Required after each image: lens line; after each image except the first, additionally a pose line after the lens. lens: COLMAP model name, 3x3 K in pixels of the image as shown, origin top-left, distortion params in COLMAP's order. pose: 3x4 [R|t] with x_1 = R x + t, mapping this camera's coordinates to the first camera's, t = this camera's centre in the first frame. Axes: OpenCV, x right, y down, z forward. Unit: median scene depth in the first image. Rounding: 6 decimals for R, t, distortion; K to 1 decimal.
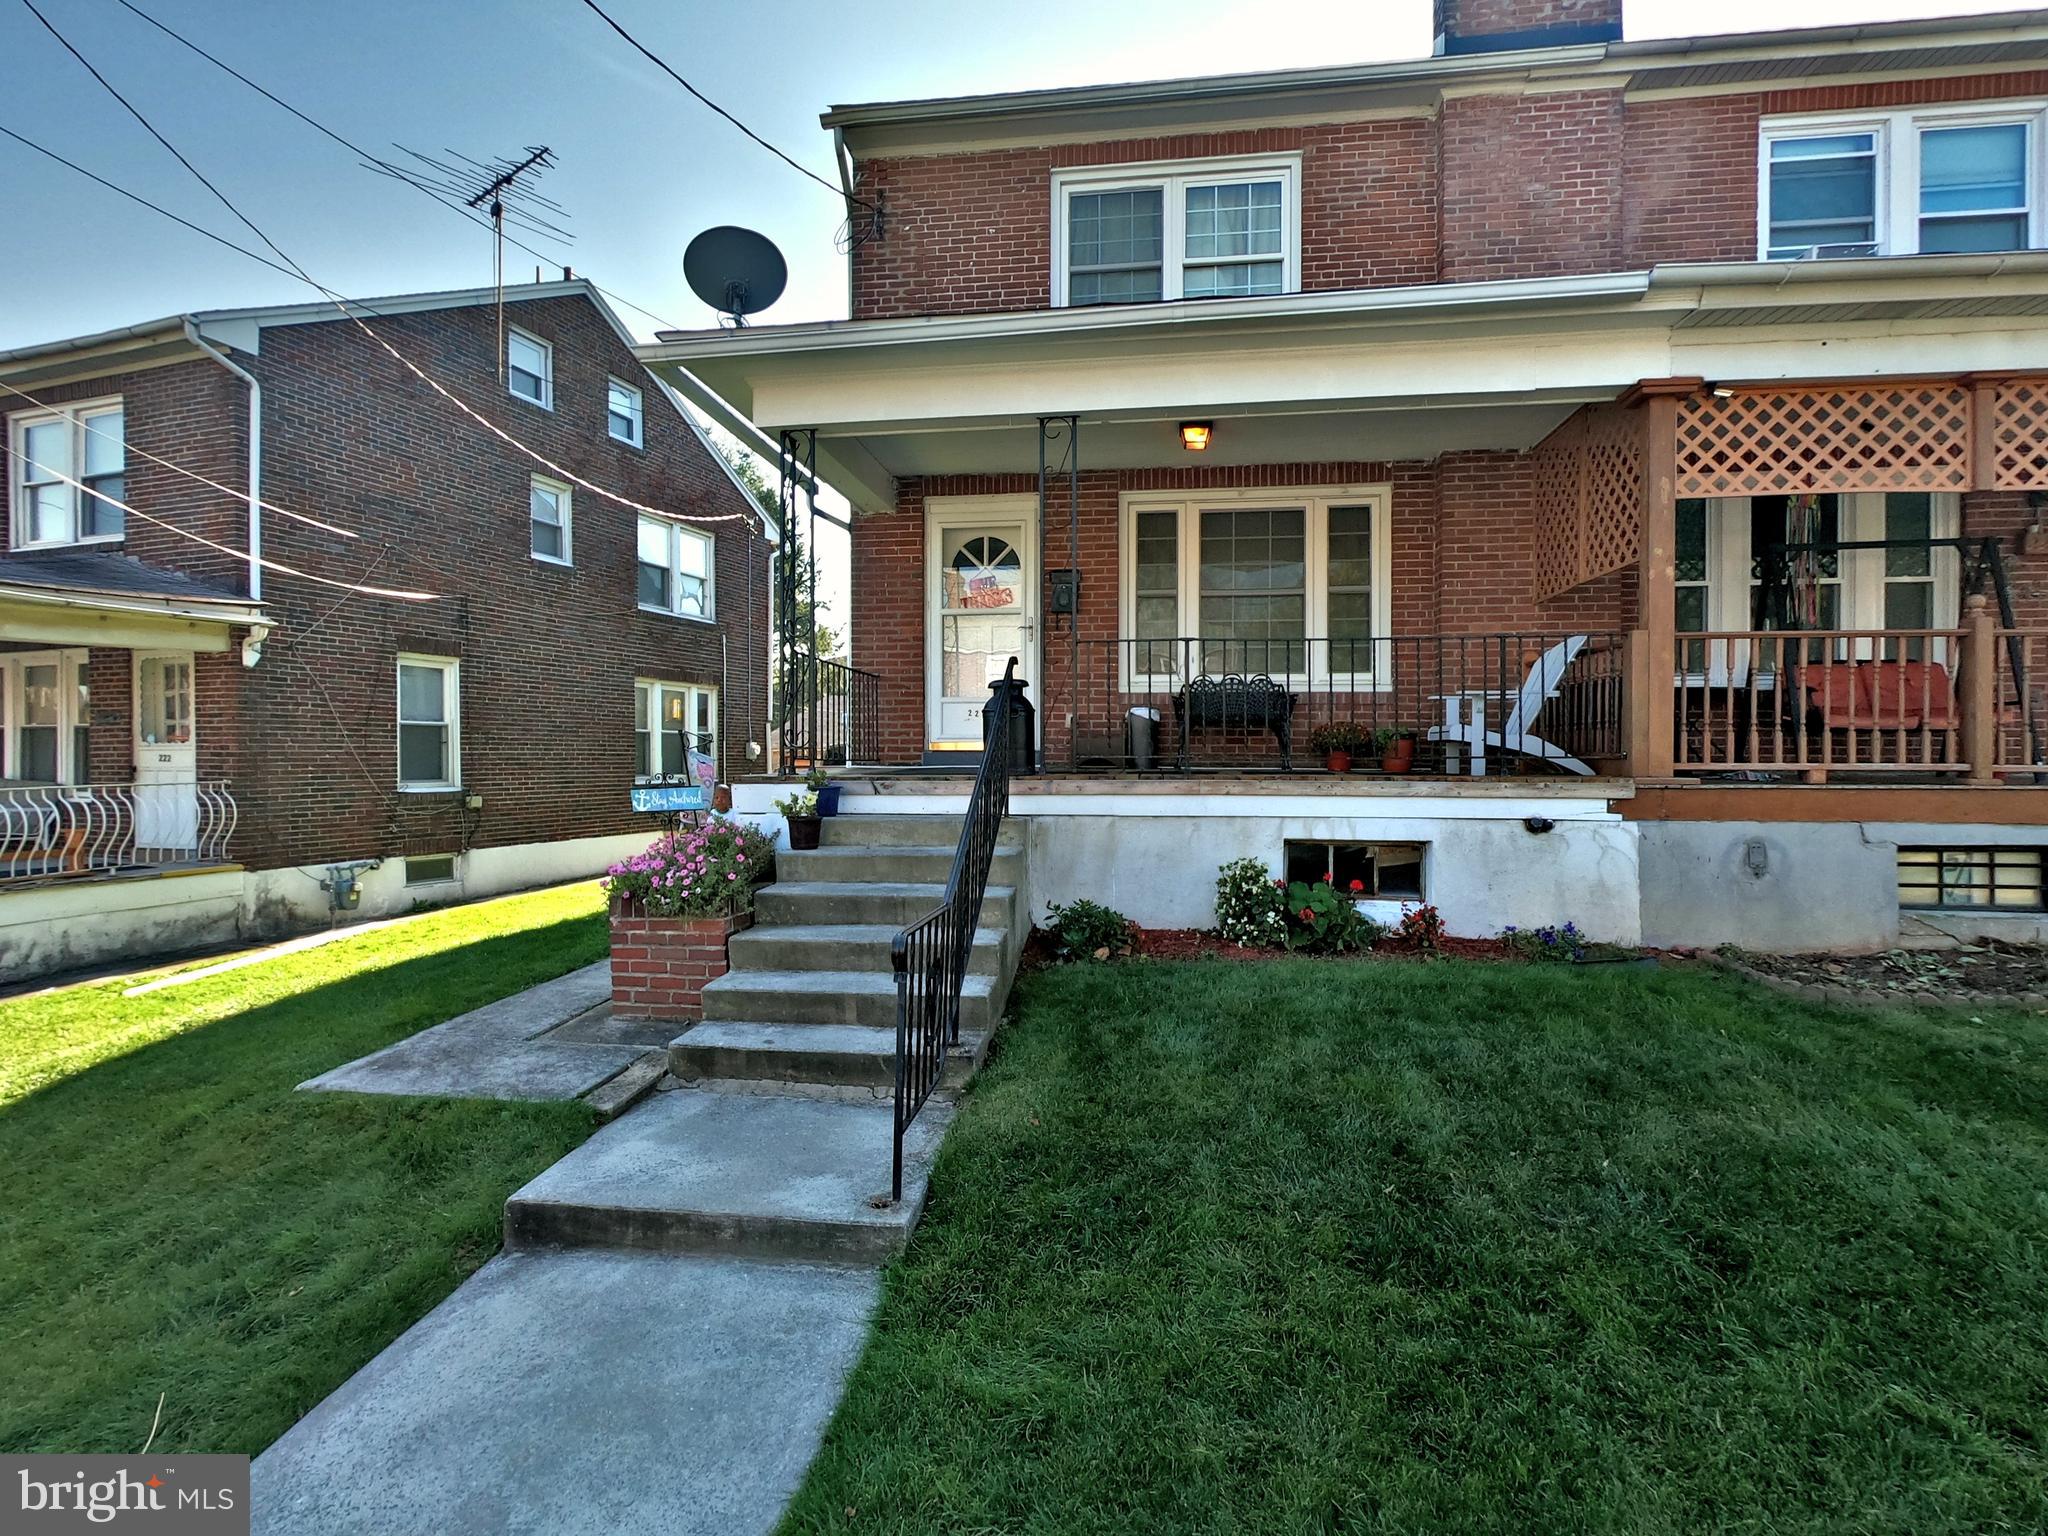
lens RADIAL K [[1039.7, 0, 1031.4], [0, 1039.7, 773.7], [0, 0, 1]] dist [-0.004460, 0.001206]
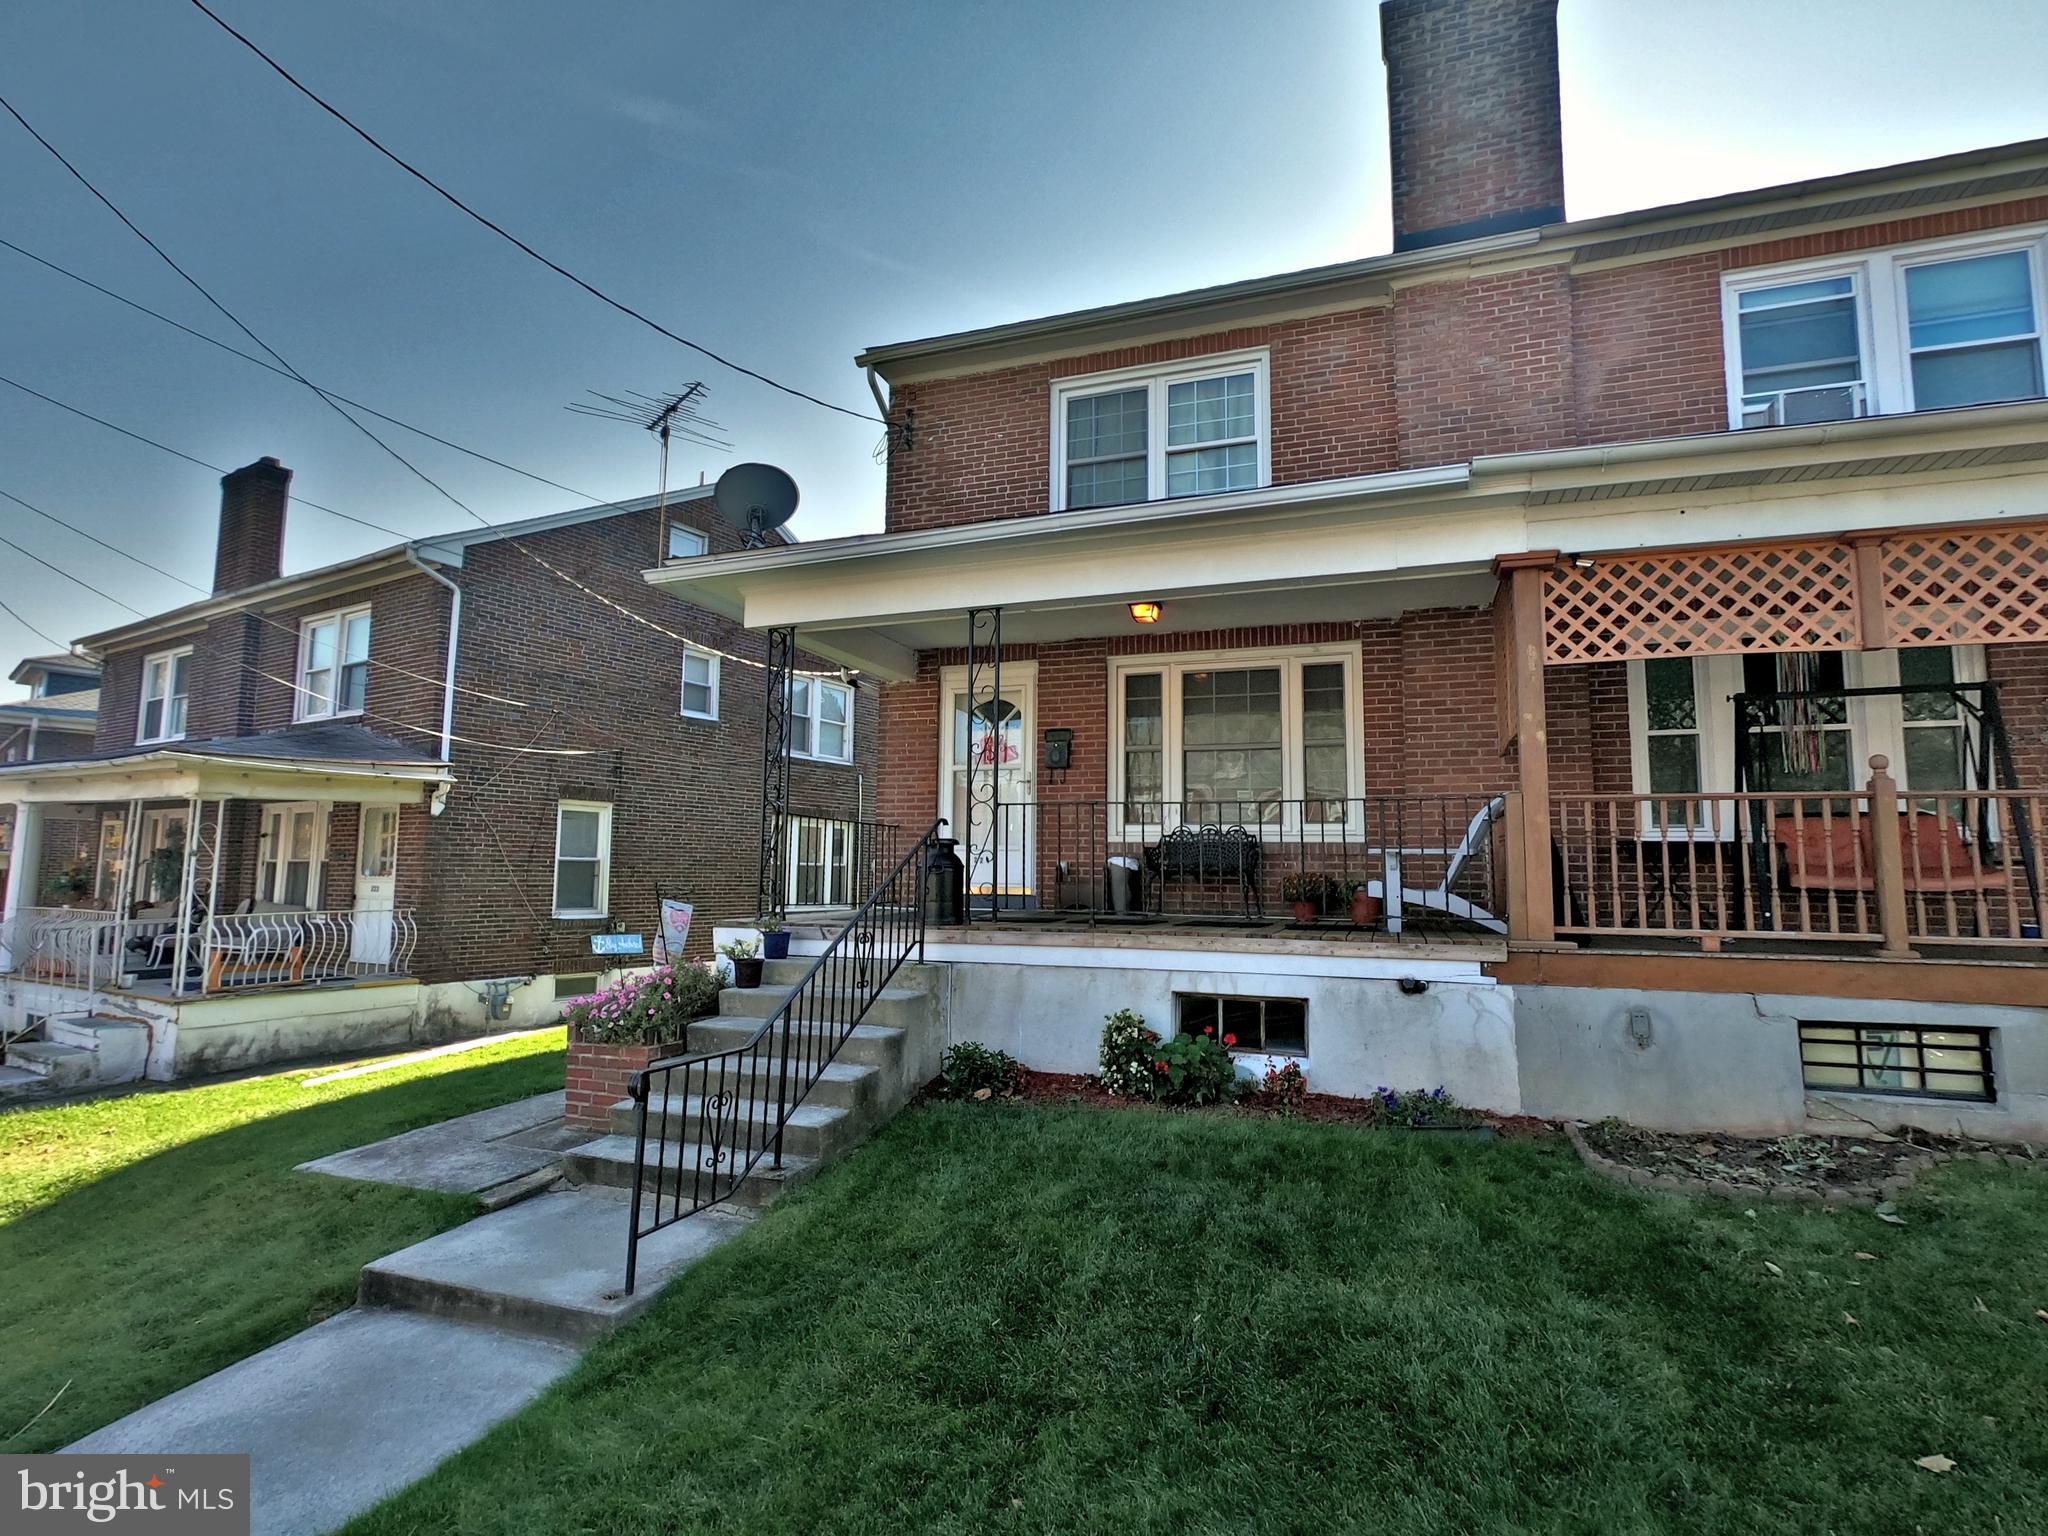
lens RADIAL K [[1039.7, 0, 1031.4], [0, 1039.7, 773.7], [0, 0, 1]] dist [-0.004460, 0.001206]
pose [[0.977510, -0.011999, -0.210547, 0.252204], [-0.012386, 0.993390, -0.114115, -0.026640], [0.210525, 0.114156, 0.970900, -0.063731]]
